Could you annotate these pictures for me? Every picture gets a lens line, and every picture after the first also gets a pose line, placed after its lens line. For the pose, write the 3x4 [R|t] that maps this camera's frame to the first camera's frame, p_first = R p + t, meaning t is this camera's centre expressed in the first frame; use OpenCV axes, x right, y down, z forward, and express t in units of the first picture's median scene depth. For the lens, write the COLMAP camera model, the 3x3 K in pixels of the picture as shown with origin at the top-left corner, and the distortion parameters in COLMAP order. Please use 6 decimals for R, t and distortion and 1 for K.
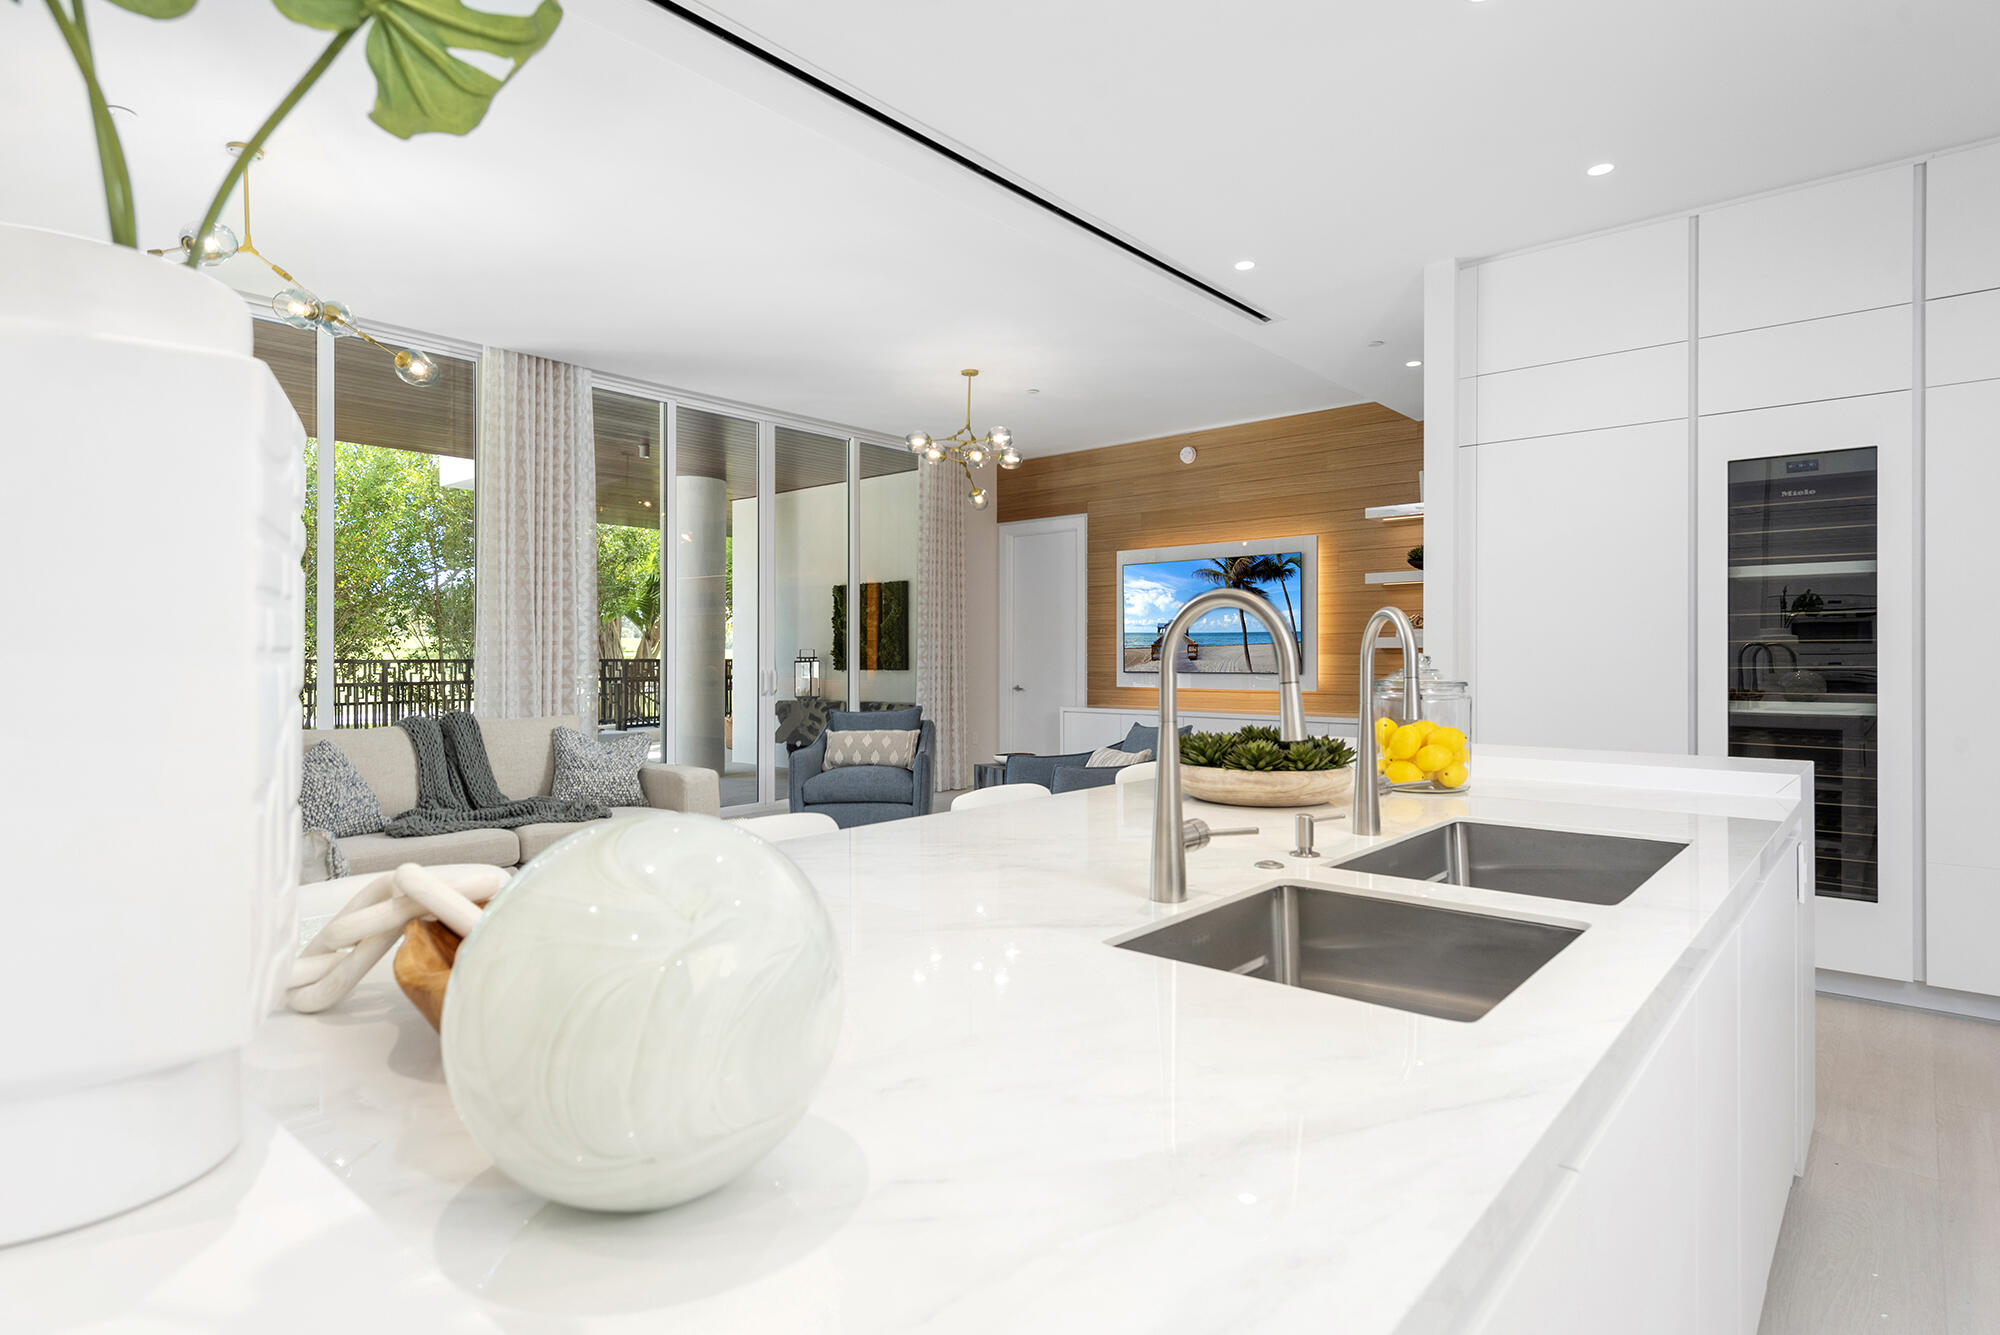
lens RADIAL K [[1033.7, 0, 1016.7], [0, 1033.7, 655.3], [0, 0, 1]] dist [0.001046, -0.000308]
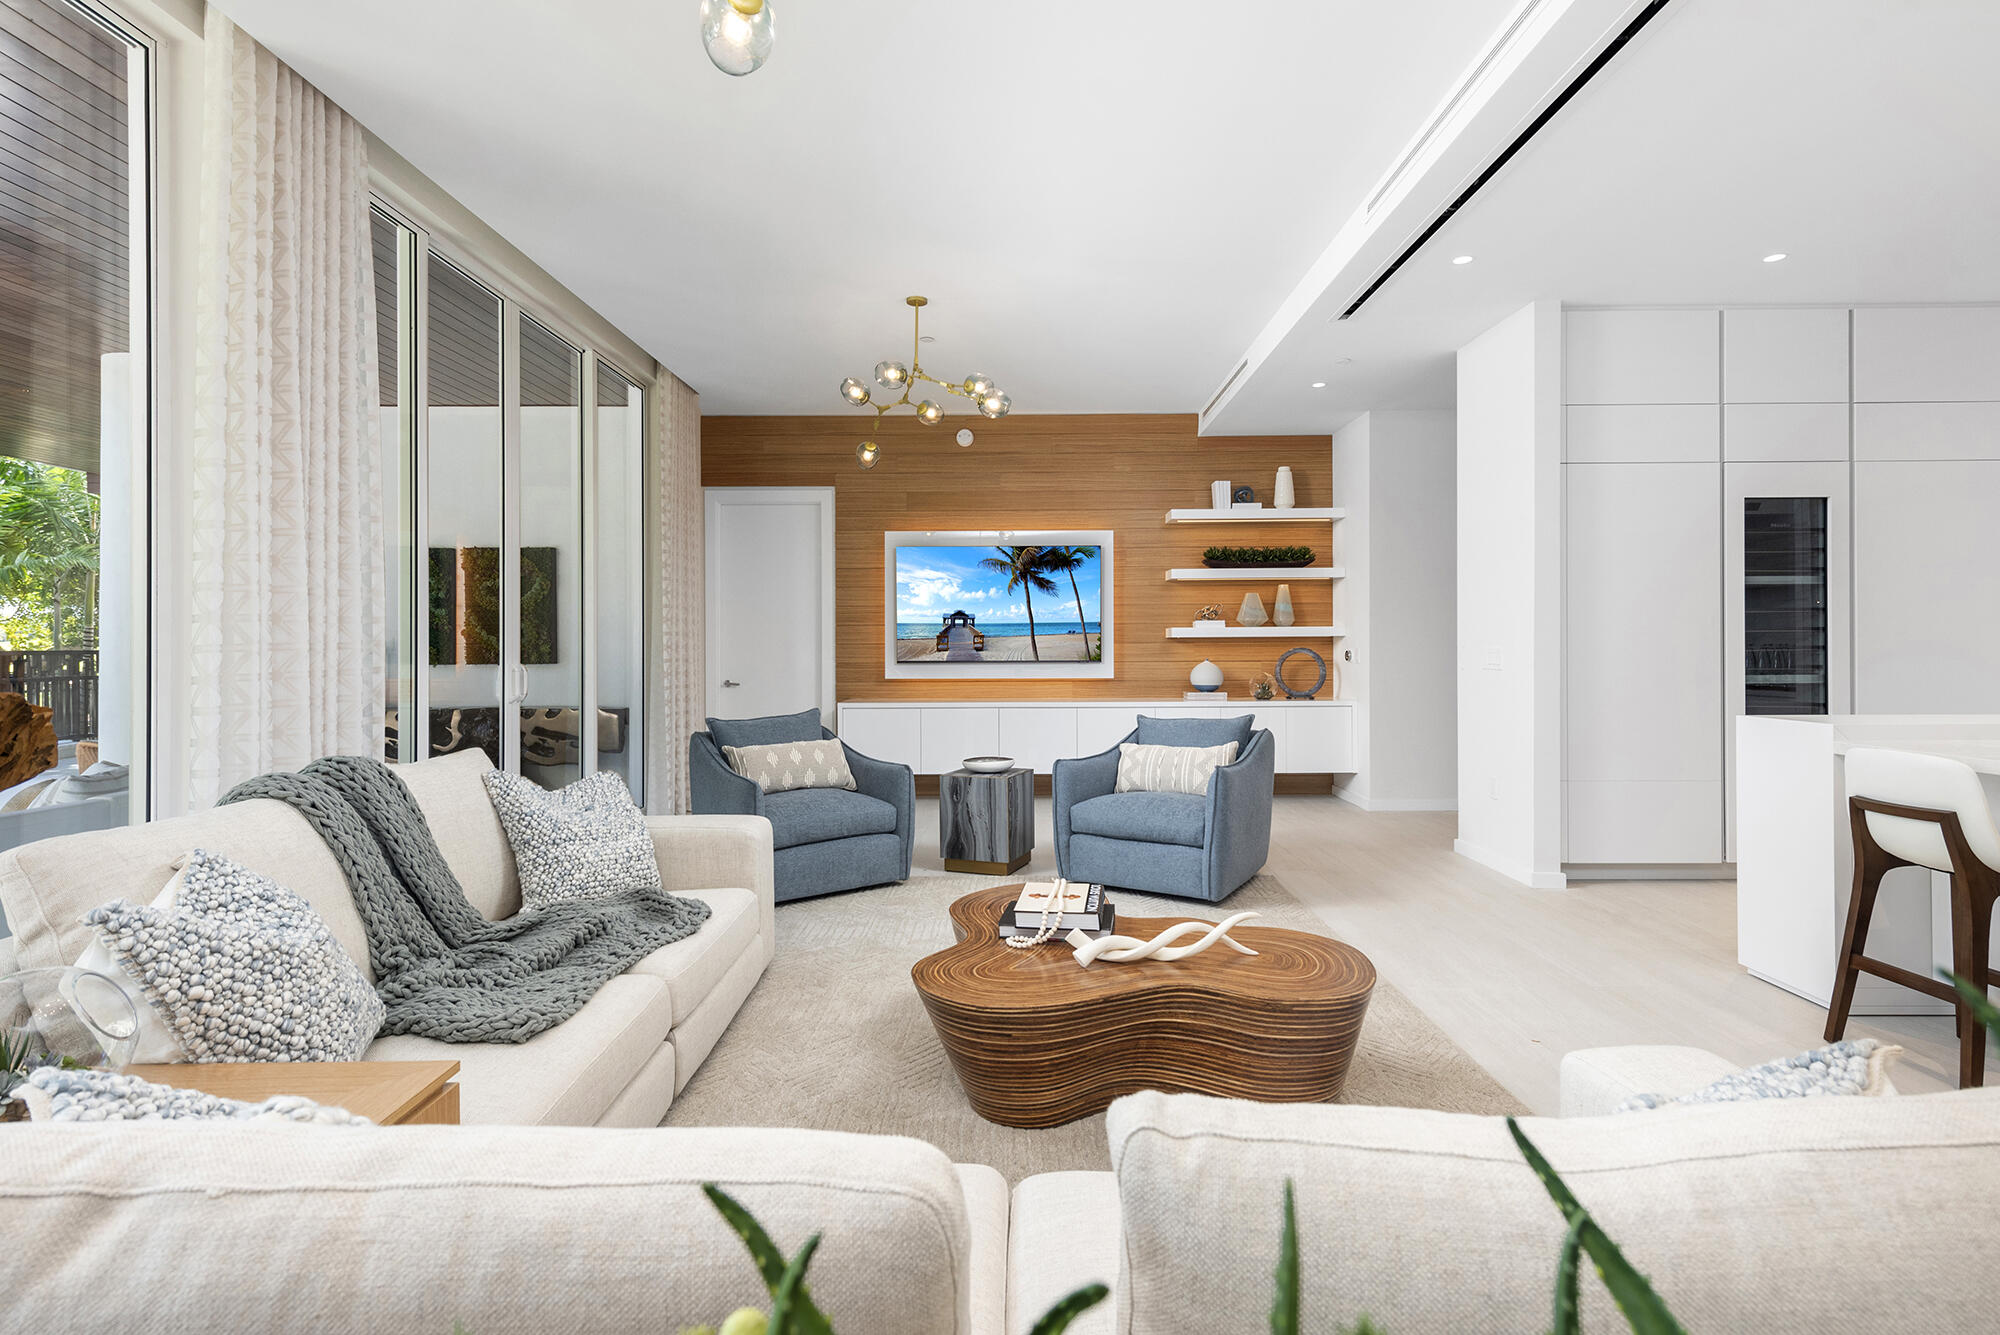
lens RADIAL K [[951.6, 0, 1009.1], [0, 951.6, 653.0], [0, 0, 1]] dist [0.007313, 0.000585]
pose [[0.767533, -0.005341, 0.640987, -0.392226], [0.002167, 0.999981, 0.005738, 0.002572], [-0.641006, -0.003015, 0.767530, 0.305071]]
